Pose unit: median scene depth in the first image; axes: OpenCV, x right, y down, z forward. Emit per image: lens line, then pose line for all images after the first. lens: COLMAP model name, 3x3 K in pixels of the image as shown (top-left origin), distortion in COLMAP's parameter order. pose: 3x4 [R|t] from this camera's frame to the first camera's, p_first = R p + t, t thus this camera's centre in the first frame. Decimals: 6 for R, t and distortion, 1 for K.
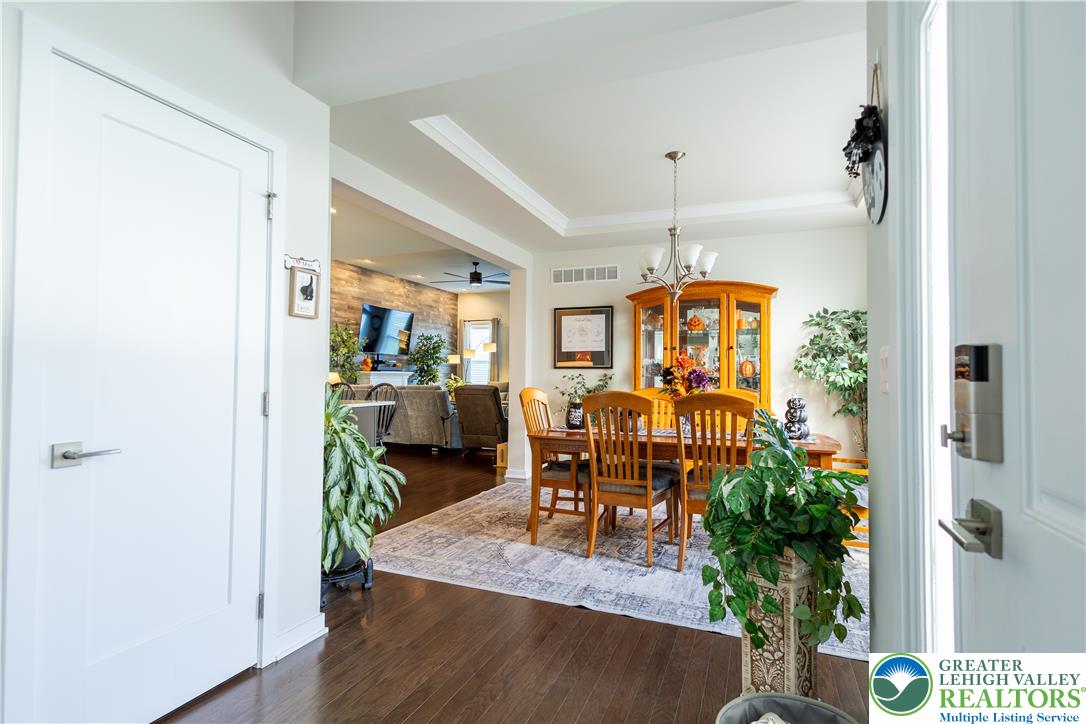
lens RADIAL K [[524.9, 0, 544.4], [0, 524.9, 362.5], [0, 0, 1]] dist [0.002361, 0.002569]
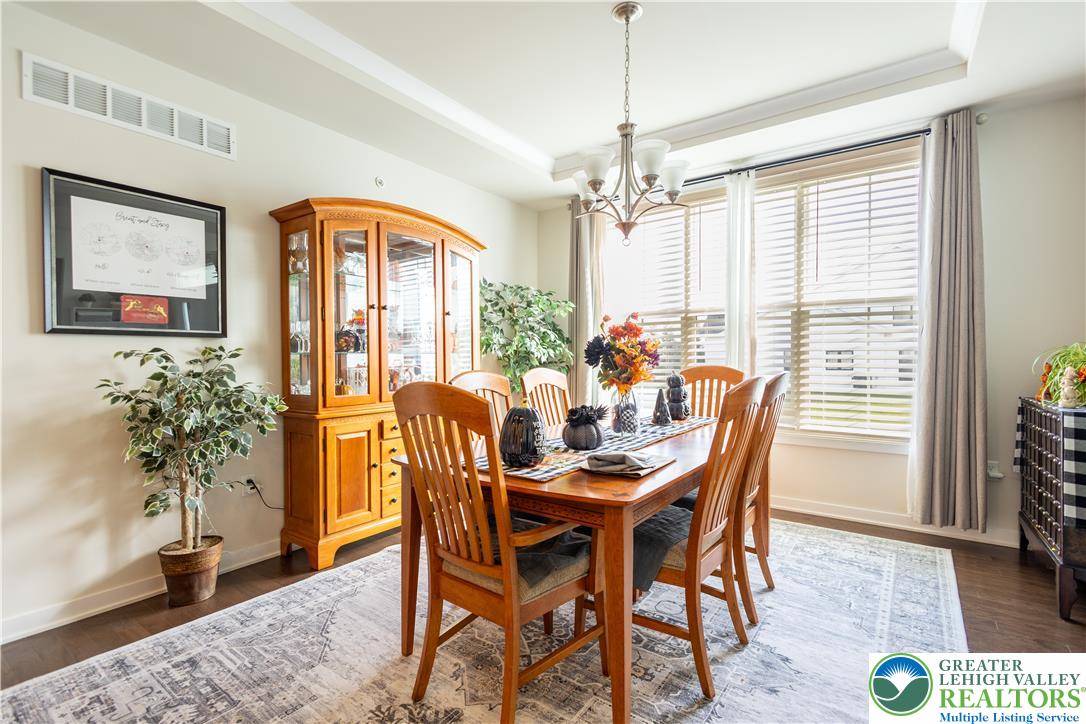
lens RADIAL K [[499.2, 0, 533.4], [0, 499.2, 363.2], [0, 0, 1]] dist [0.005839, -0.001303]
pose [[0.250412, -0.017829, 0.967975, -0.383089], [-0.017743, 0.999578, 0.023002, 0.030673], [-0.967977, -0.022935, 0.249990, 0.936802]]
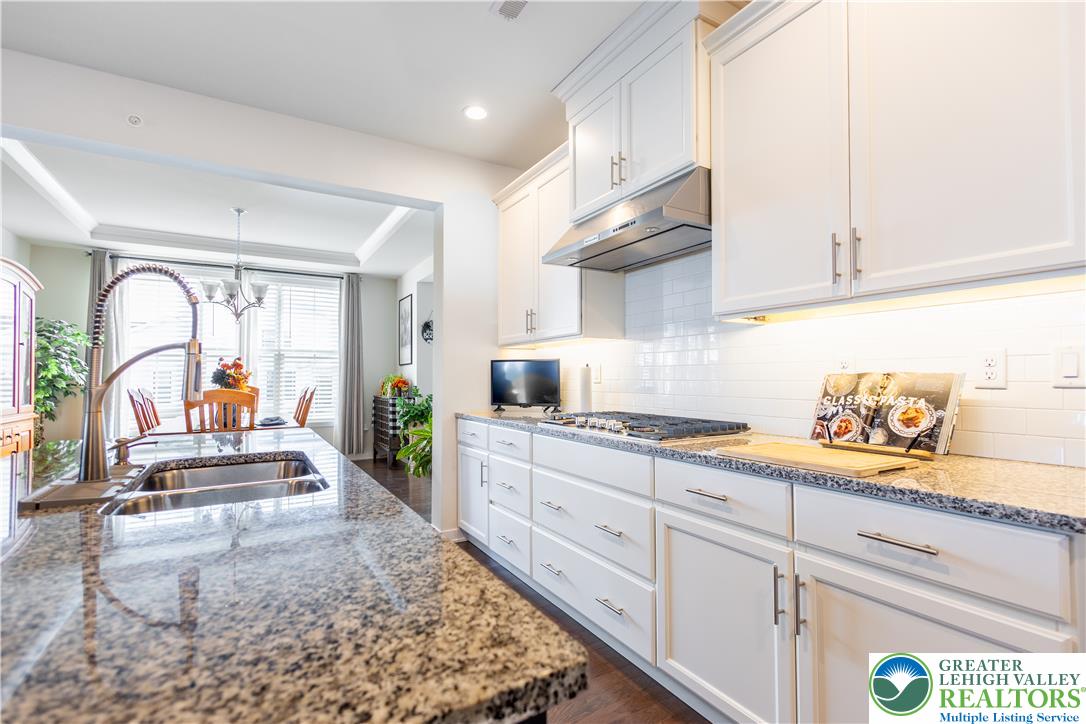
lens RADIAL K [[499.2, 0, 567.0], [0, 499.2, 368.8], [0, 0, 1]] dist [0.005839, -0.001303]
pose [[-0.808469, 0.008090, 0.588483, -1.150171], [-0.014123, 0.999351, -0.033140, 0.038535], [-0.588369, -0.035104, -0.807830, 1.503044]]
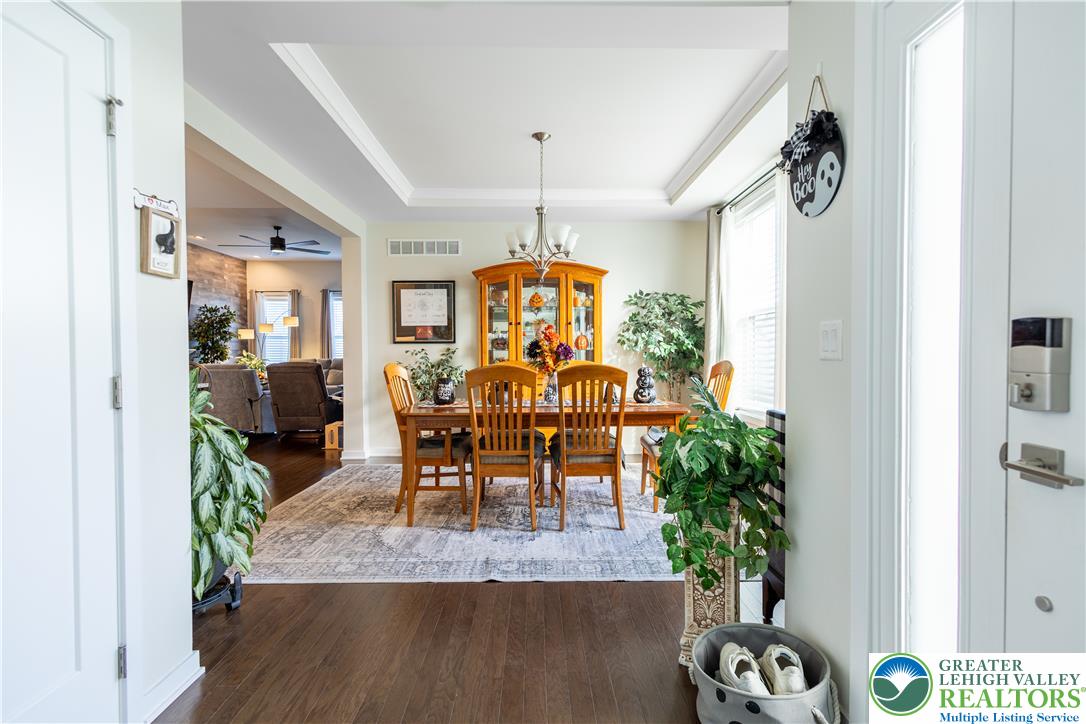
lens RADIAL K [[499.2, 0, 537.8], [0, 499.2, 361.1], [0, 0, 1]] dist [0.005839, -0.001303]
pose [[0.923401, -0.020063, 0.383312, -0.143239], [0.002180, 0.998891, 0.047032, 0.001964], [-0.383831, -0.042594, 0.922421, 0.074986]]
